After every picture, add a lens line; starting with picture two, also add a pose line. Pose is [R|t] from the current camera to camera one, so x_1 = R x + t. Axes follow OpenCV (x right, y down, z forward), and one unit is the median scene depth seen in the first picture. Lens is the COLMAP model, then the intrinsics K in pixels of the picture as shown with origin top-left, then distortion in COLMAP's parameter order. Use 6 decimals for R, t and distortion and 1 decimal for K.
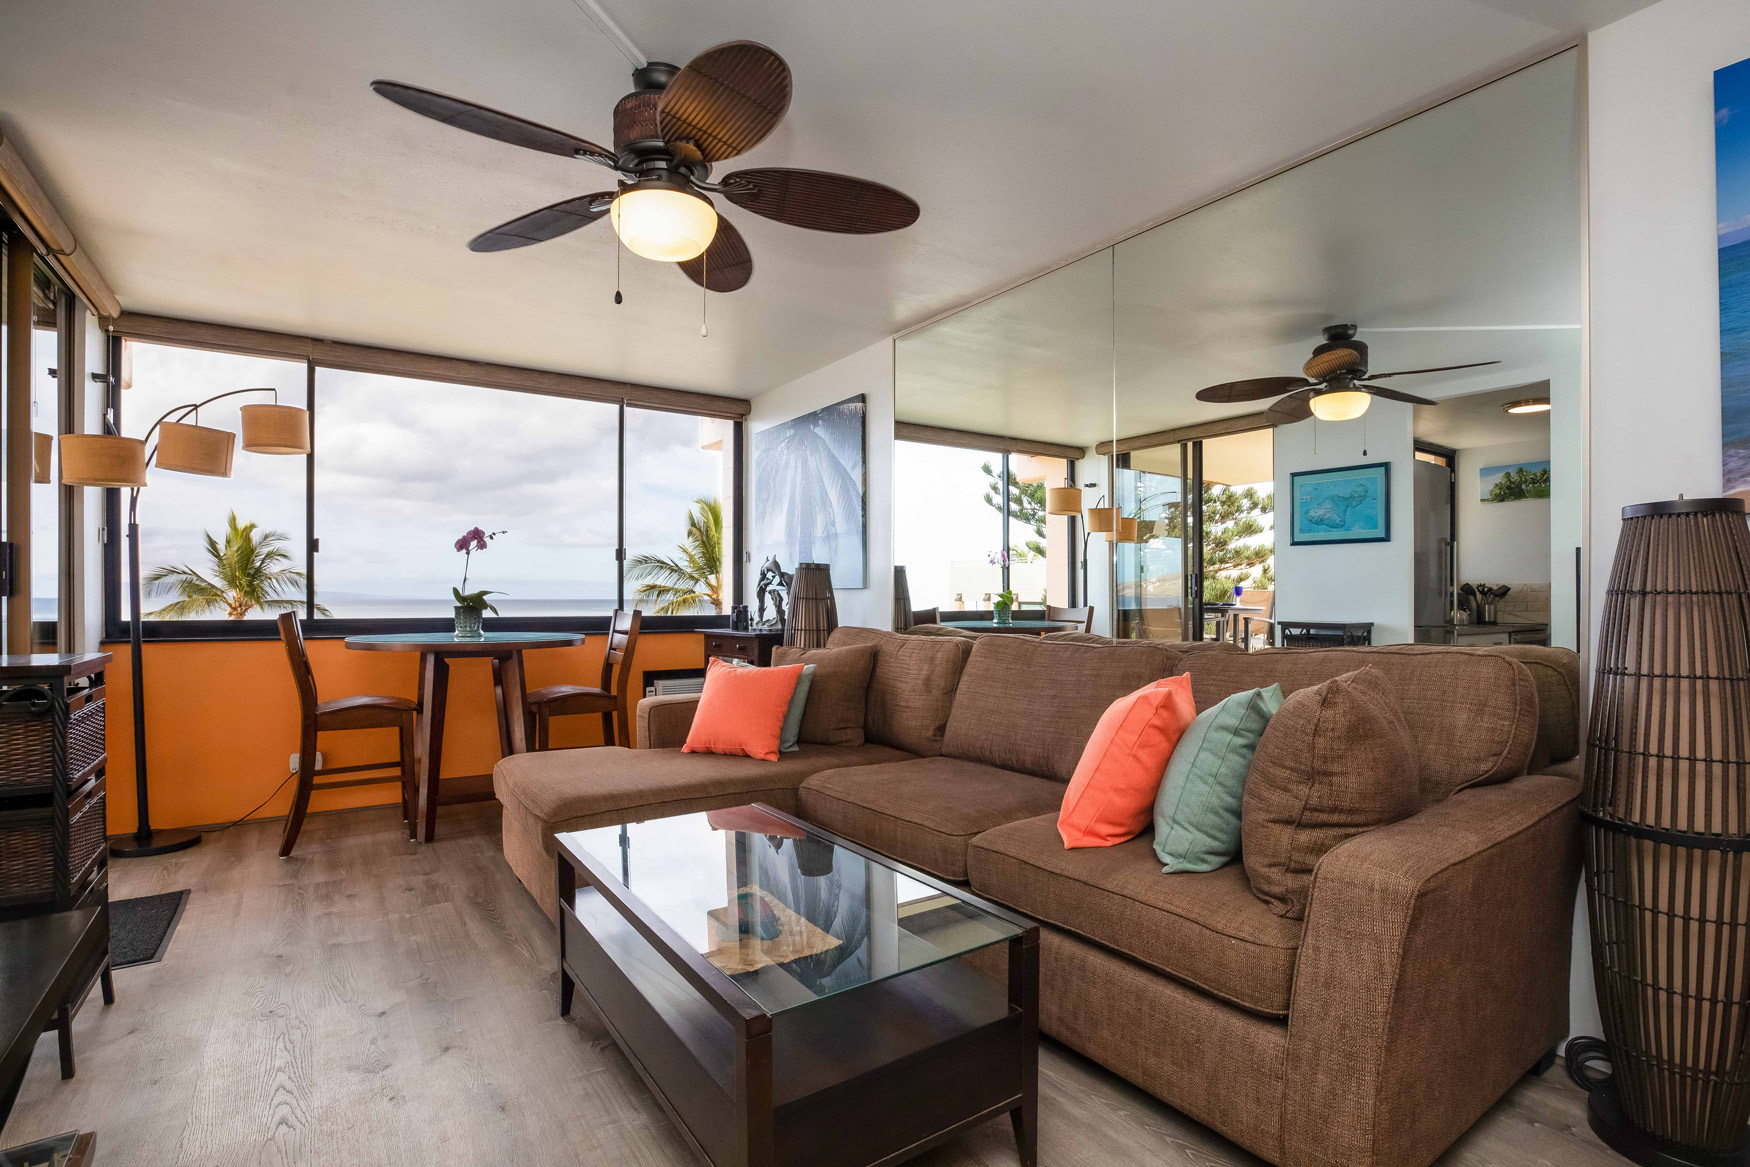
lens RADIAL K [[806.3, 0, 853.2], [0, 806.3, 604.8], [0, 0, 1]] dist [-0.015535, 0.005862]
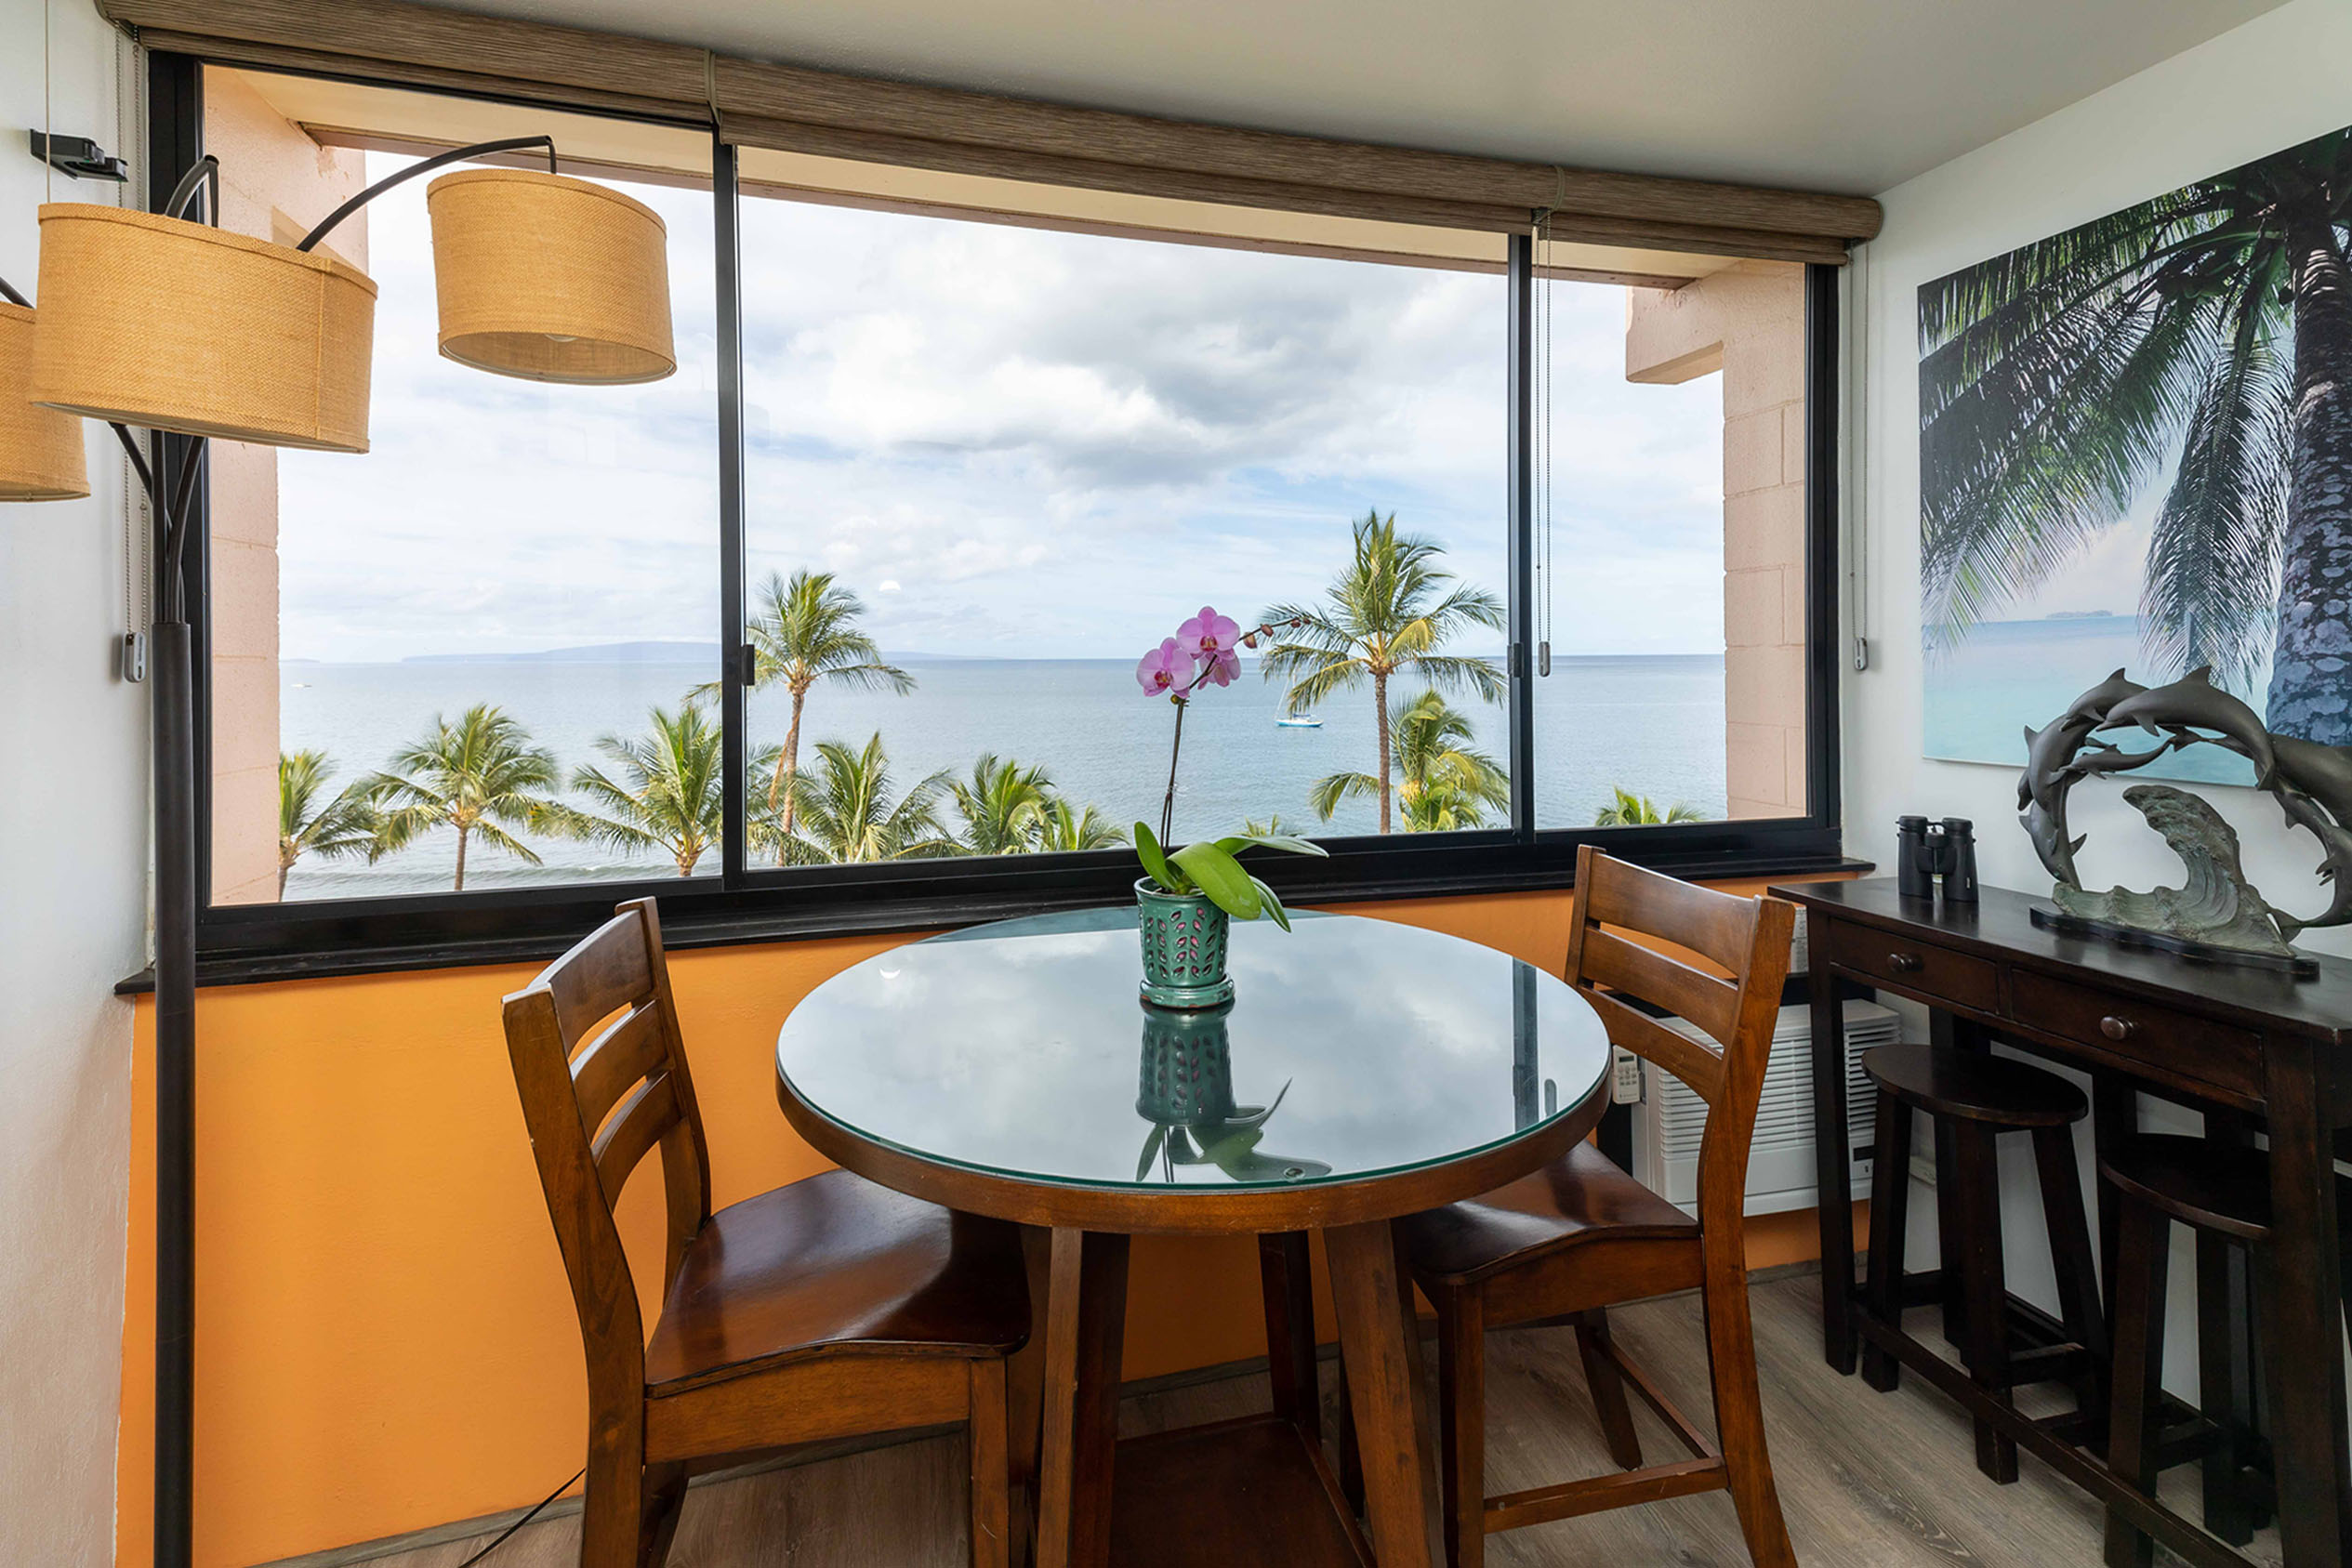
lens RADIAL K [[1083.6, 0, 1175.5], [0, 1083.6, 670.1], [0, 0, 1]] dist [-0.015535, 0.005862]
pose [[0.946449, -0.000487, -0.322853, -0.041113], [0.001605, 0.999994, 0.003196, -0.008609], [0.322849, -0.003543, 0.946444, 0.075072]]
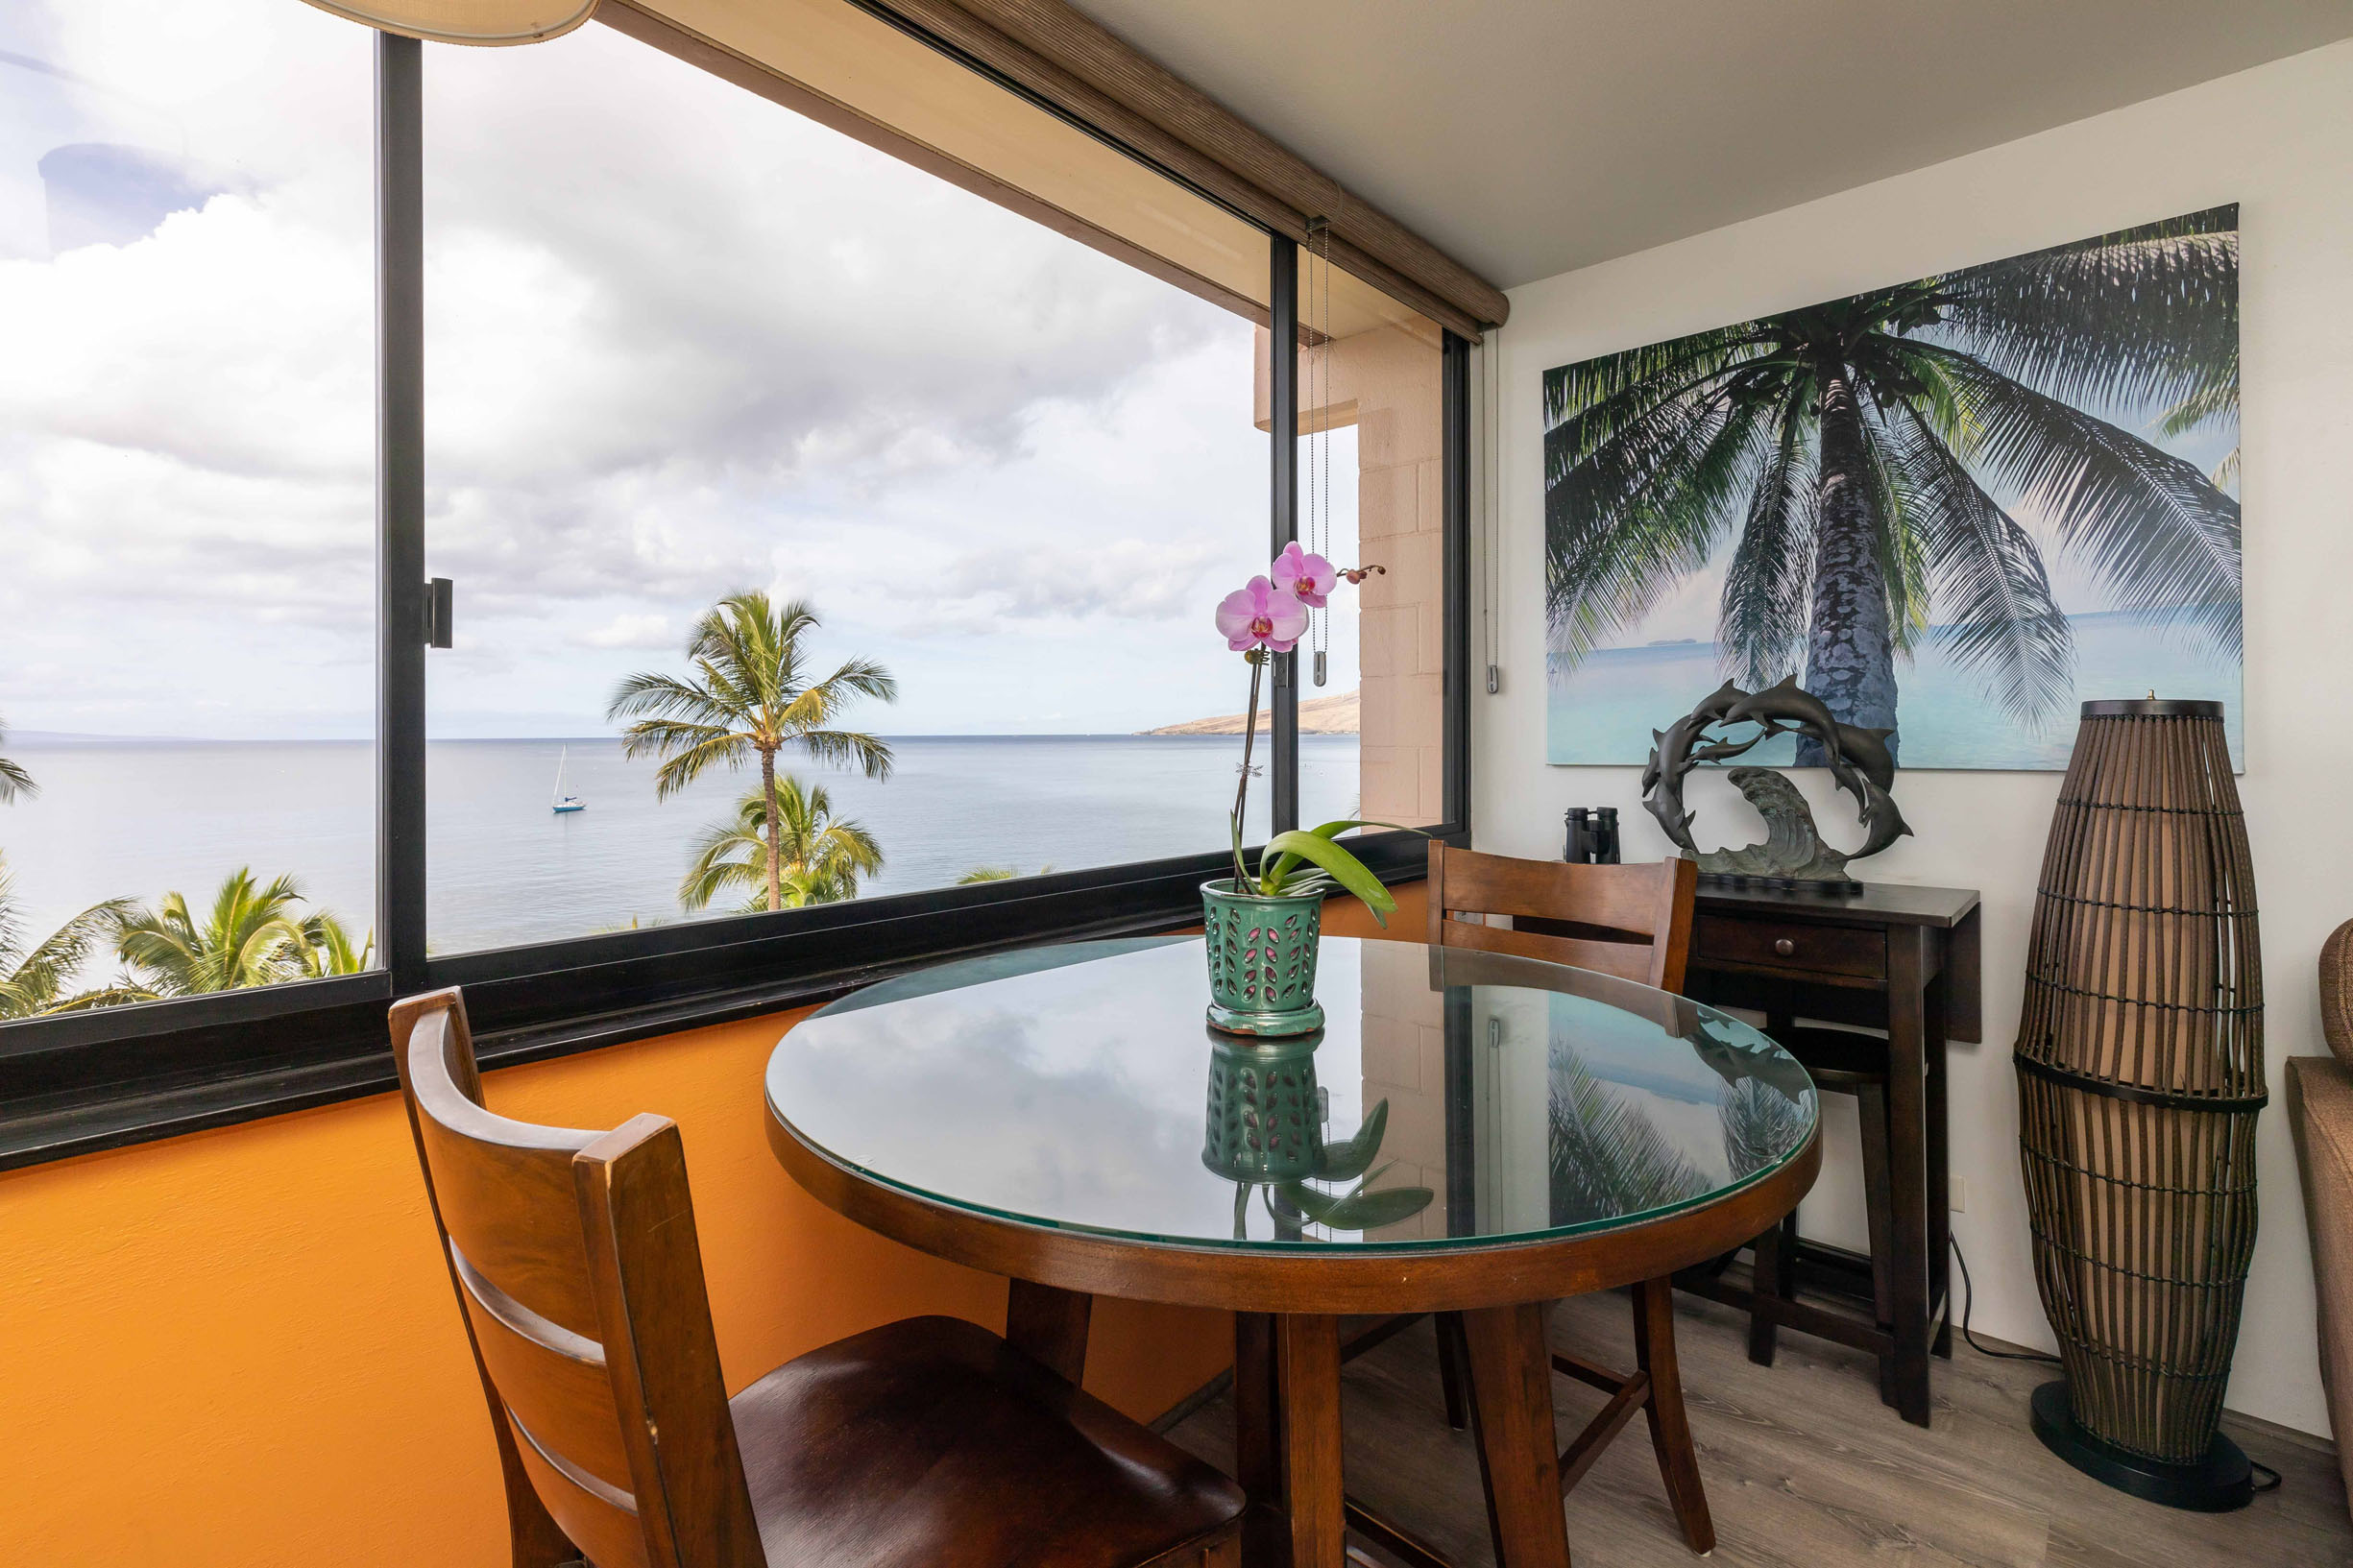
lens RADIAL K [[1084.0, 0, 1182.0], [0, 1084.0, 753.1], [0, 0, 1]] dist [-0.015535, 0.005862]
pose [[0.968392, -0.009749, 0.249244, -0.065902], [0.007808, 0.999931, 0.008773, -0.004494], [-0.249313, -0.006549, 0.968401, 0.081870]]
